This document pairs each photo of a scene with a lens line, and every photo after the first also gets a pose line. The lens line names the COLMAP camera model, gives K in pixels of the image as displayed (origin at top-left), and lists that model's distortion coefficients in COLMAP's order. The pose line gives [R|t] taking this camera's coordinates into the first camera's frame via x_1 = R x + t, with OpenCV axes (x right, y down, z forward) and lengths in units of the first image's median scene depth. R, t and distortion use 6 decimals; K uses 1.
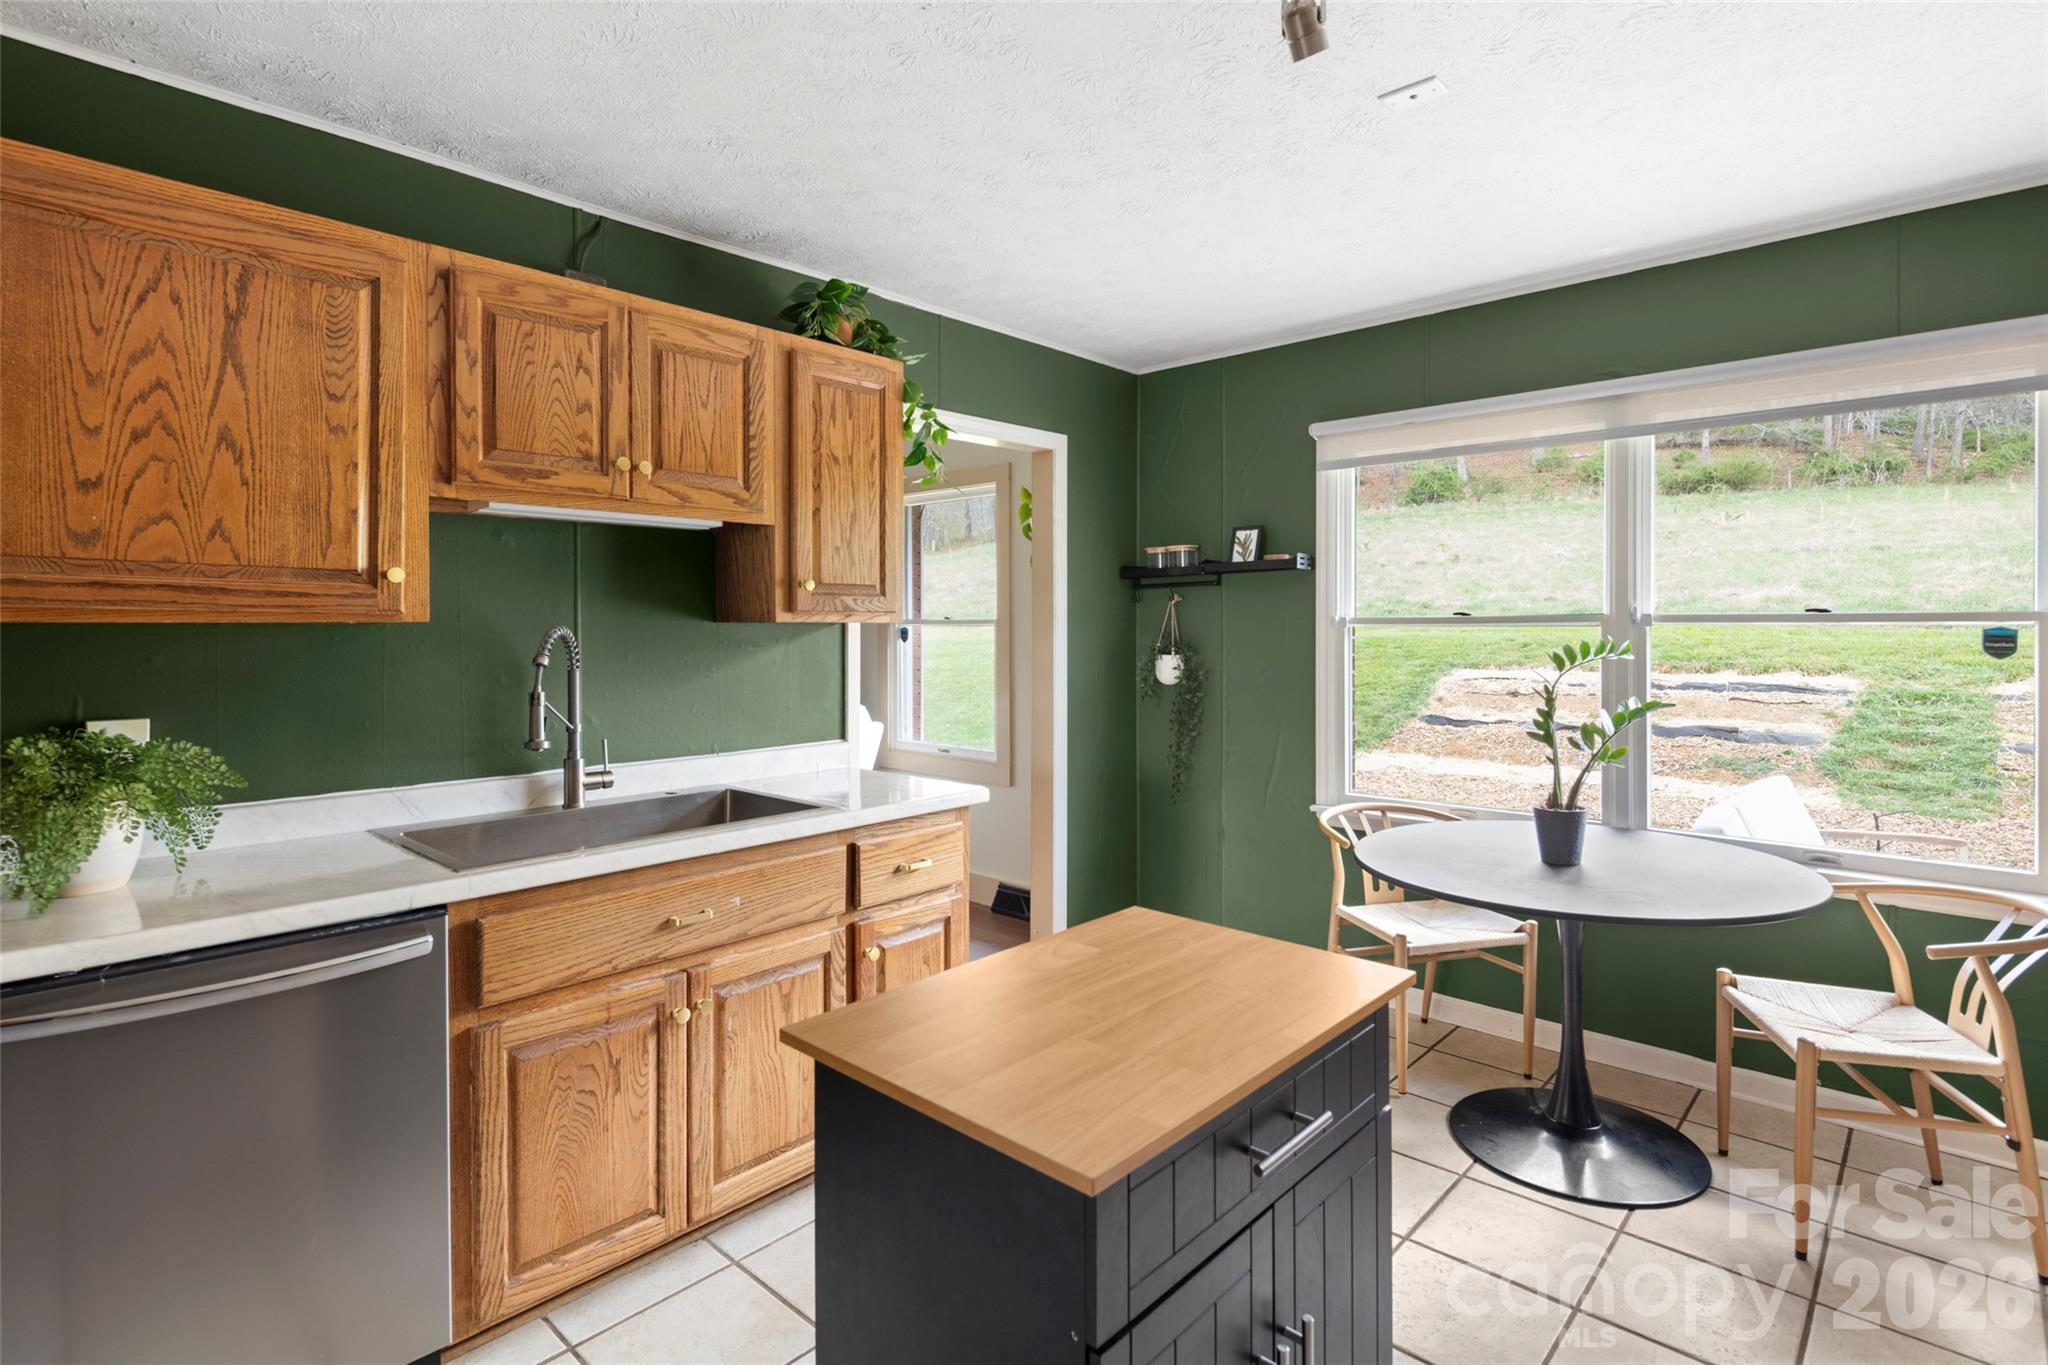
lens RADIAL K [[1000.7, 0, 1063.9], [0, 1000.7, 629.0], [0, 0, 1]] dist [0.003848, -0.000192]
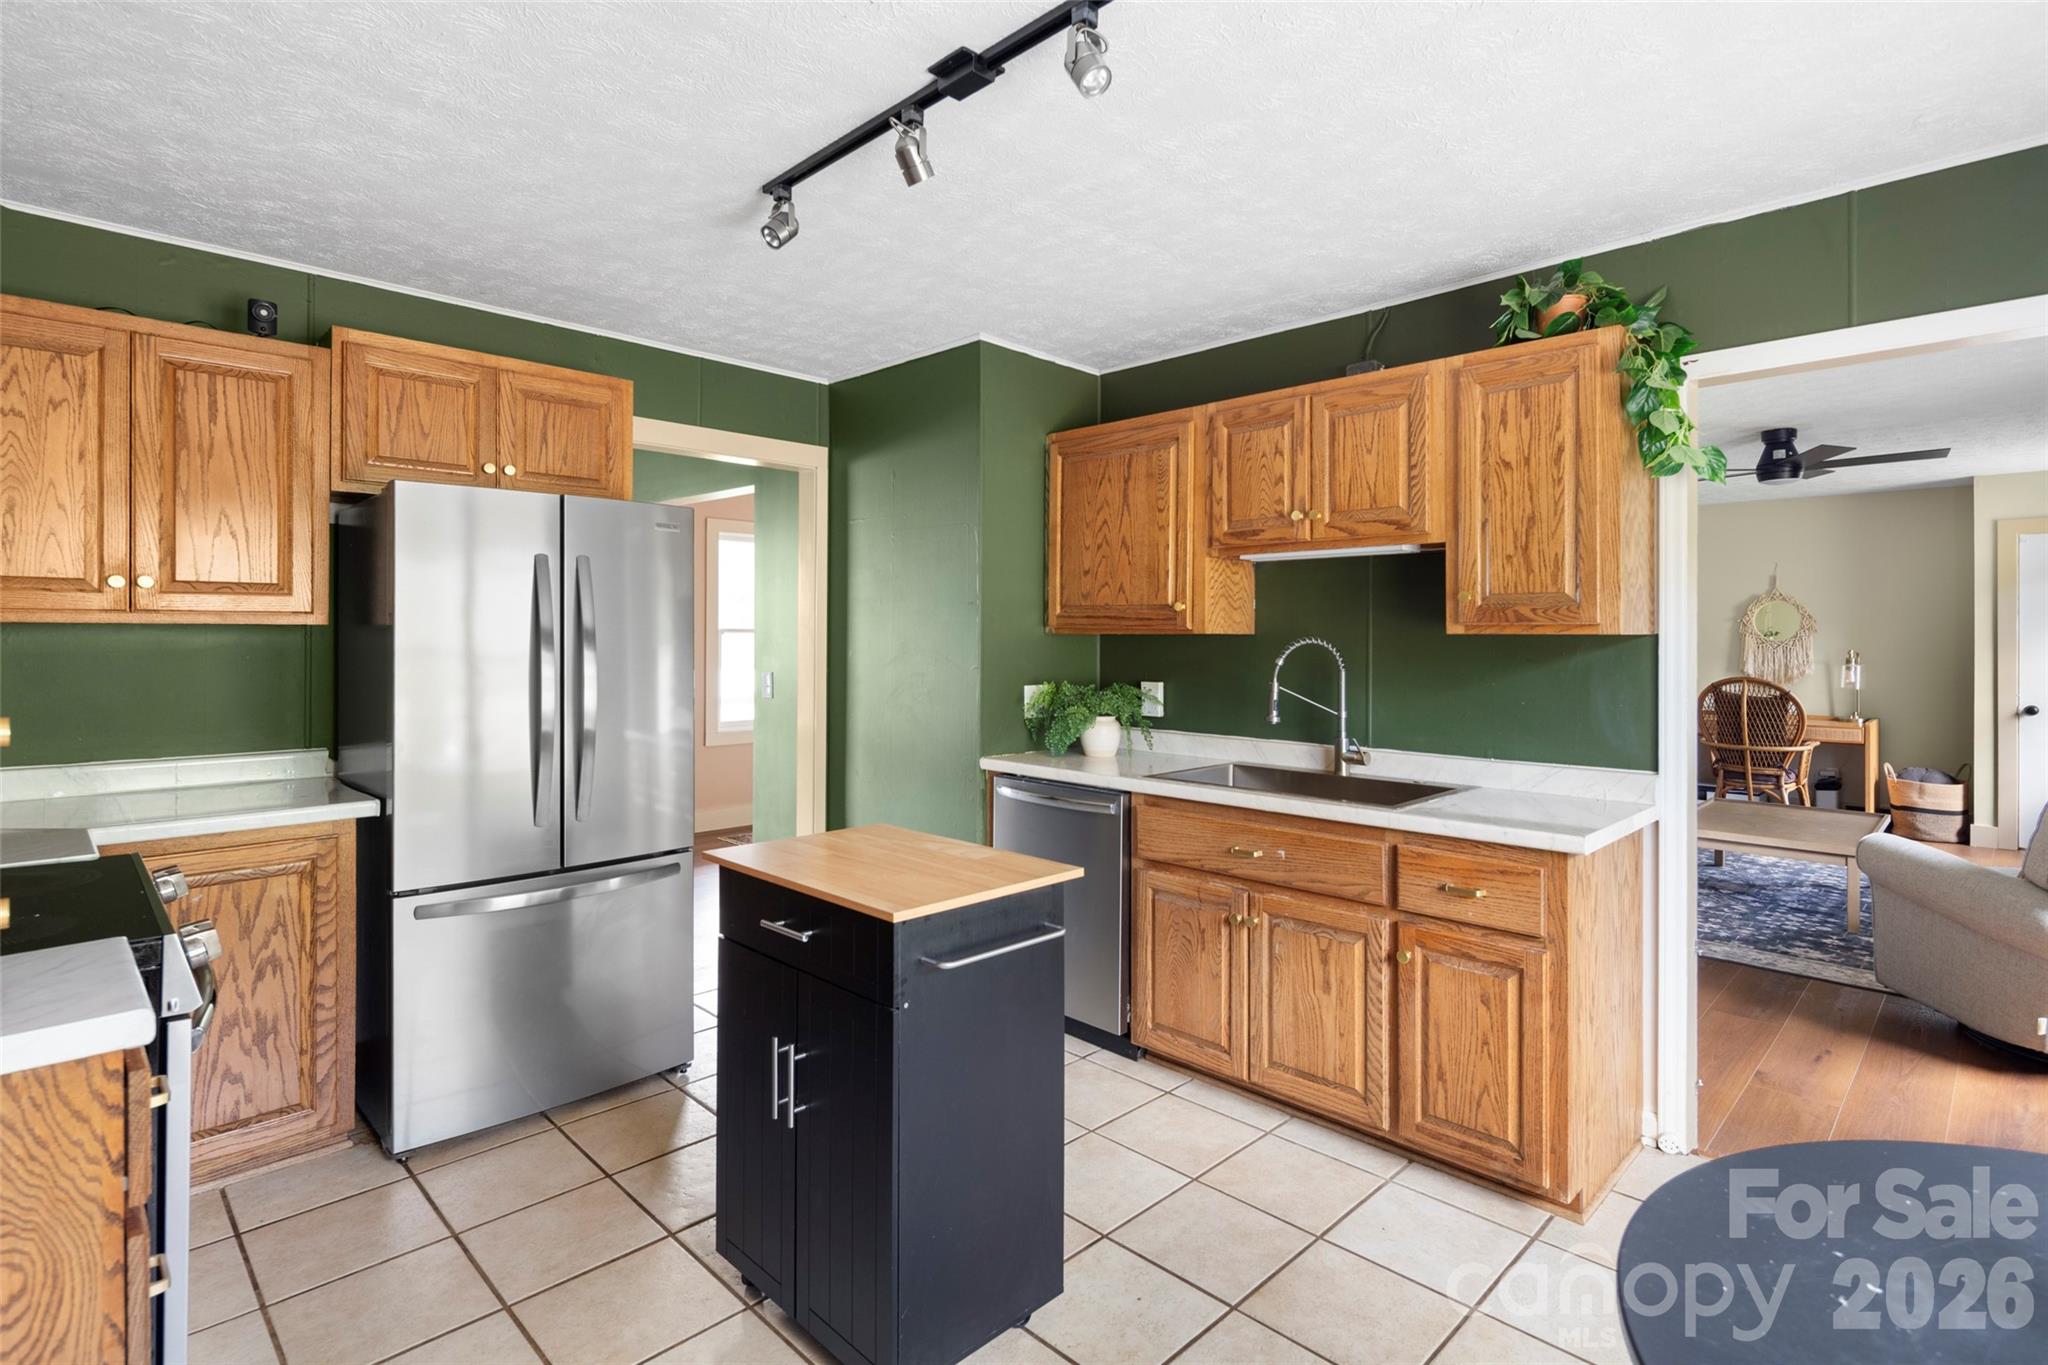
lens RADIAL K [[1000.7, 0, 1054.8], [0, 1000.7, 636.2], [0, 0, 1]] dist [0.003848, -0.000192]
pose [[-0.036499, 0.000223, -0.999334, 0.919797], [-0.008830, 0.999961, 0.000545, -0.001474], [0.999295, 0.008844, -0.036496, 0.734355]]
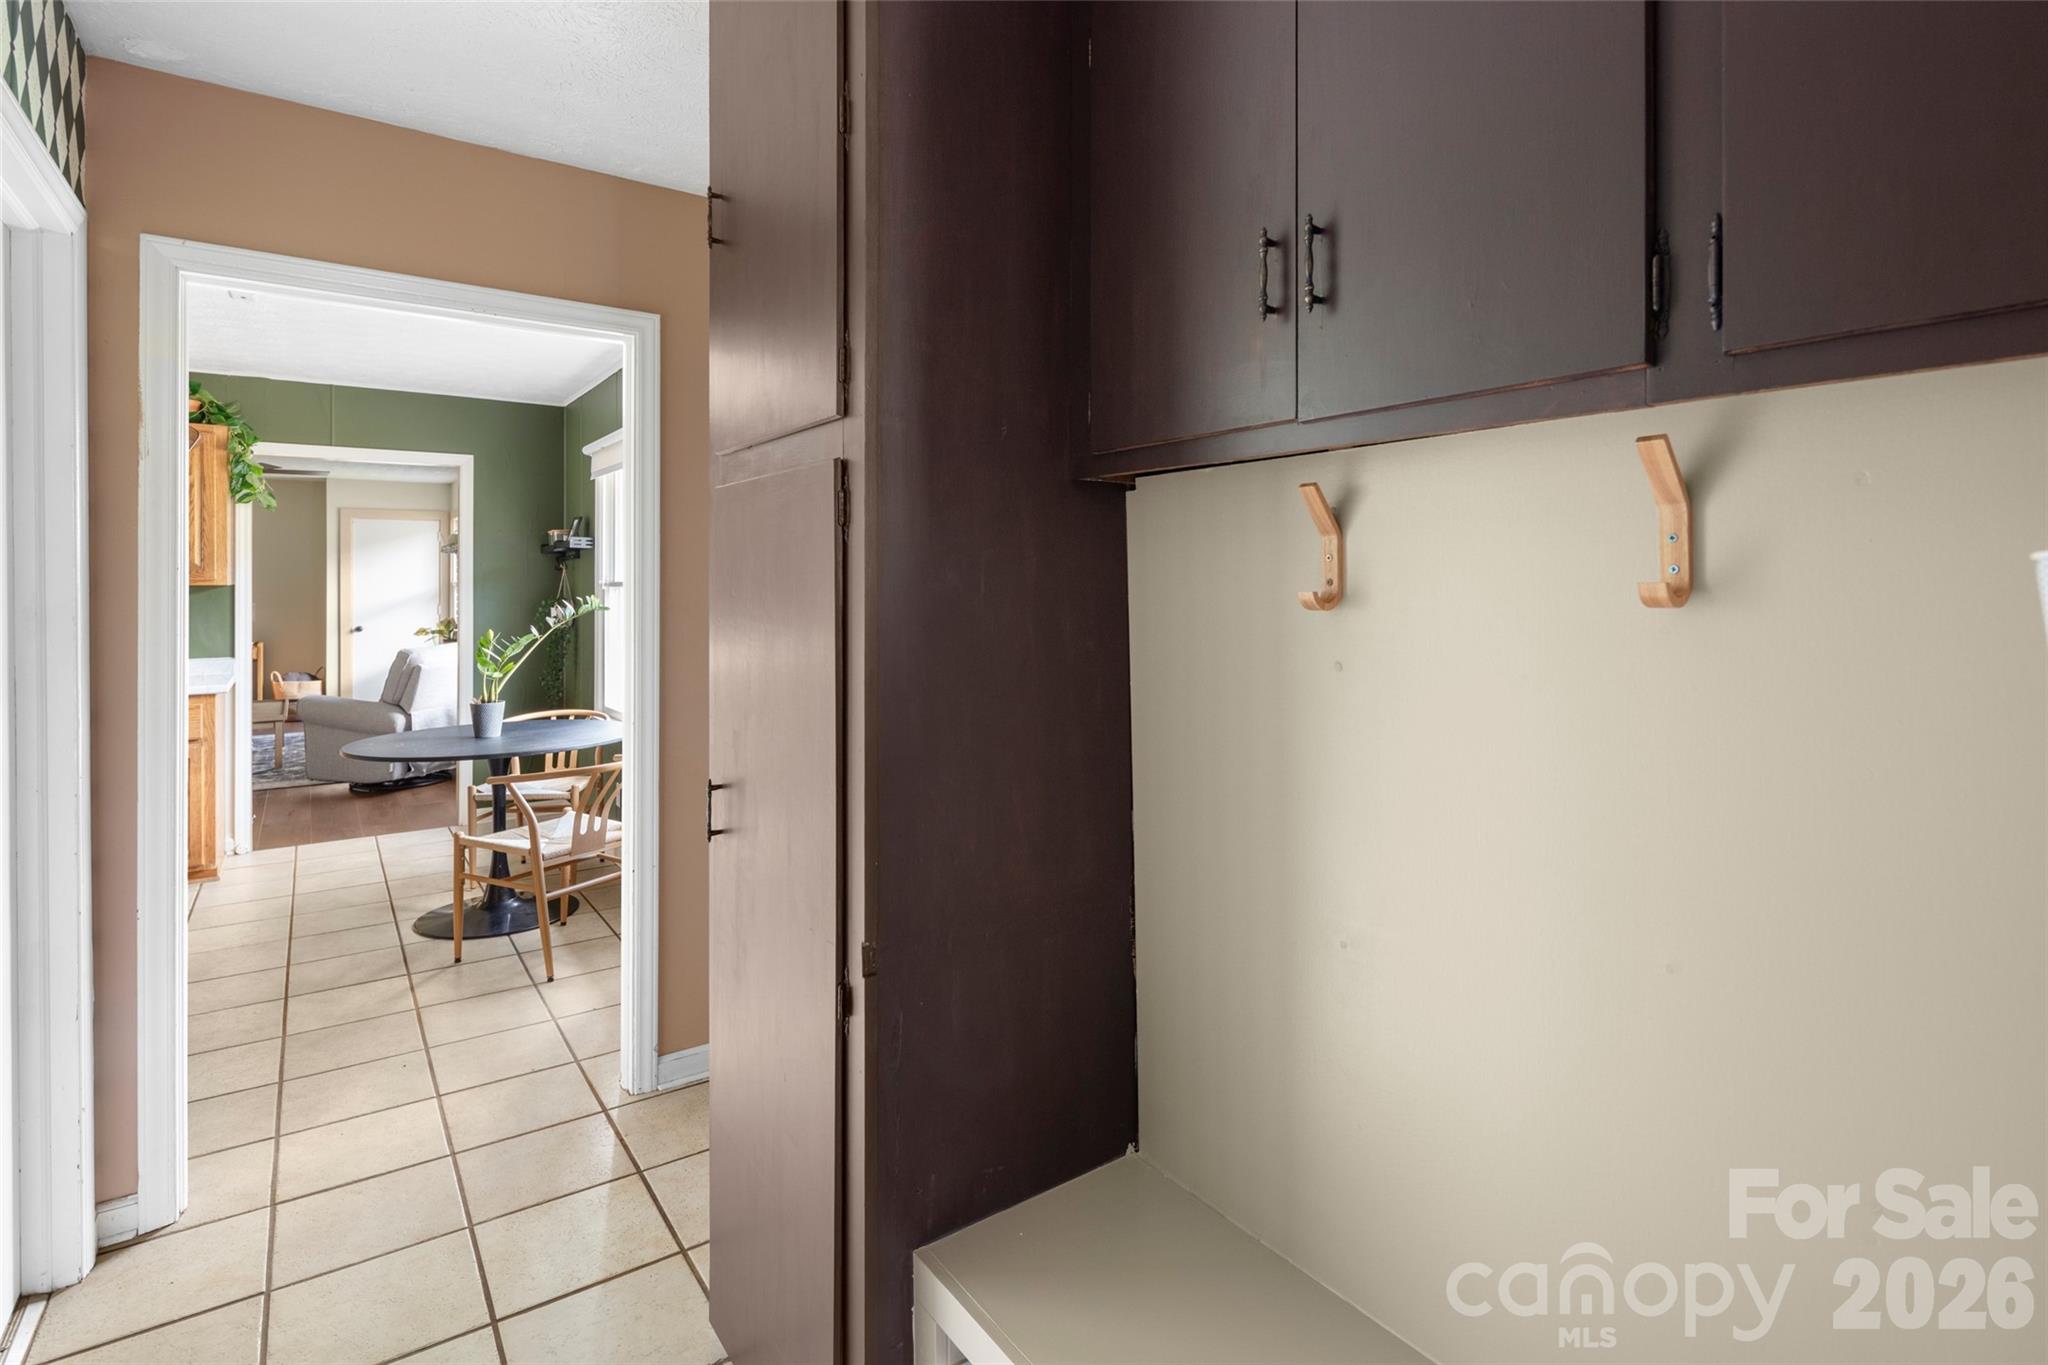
lens RADIAL K [[1000.7, 0, 1016.1], [0, 1000.7, 585.5], [0, 0, 1]] dist [0.003848, -0.000192]
pose [[0.974839, 0.002900, -0.222892, 1.928941], [-0.003728, 0.999988, -0.003296, -0.006987], [0.222880, 0.004044, 0.974837, -0.410935]]
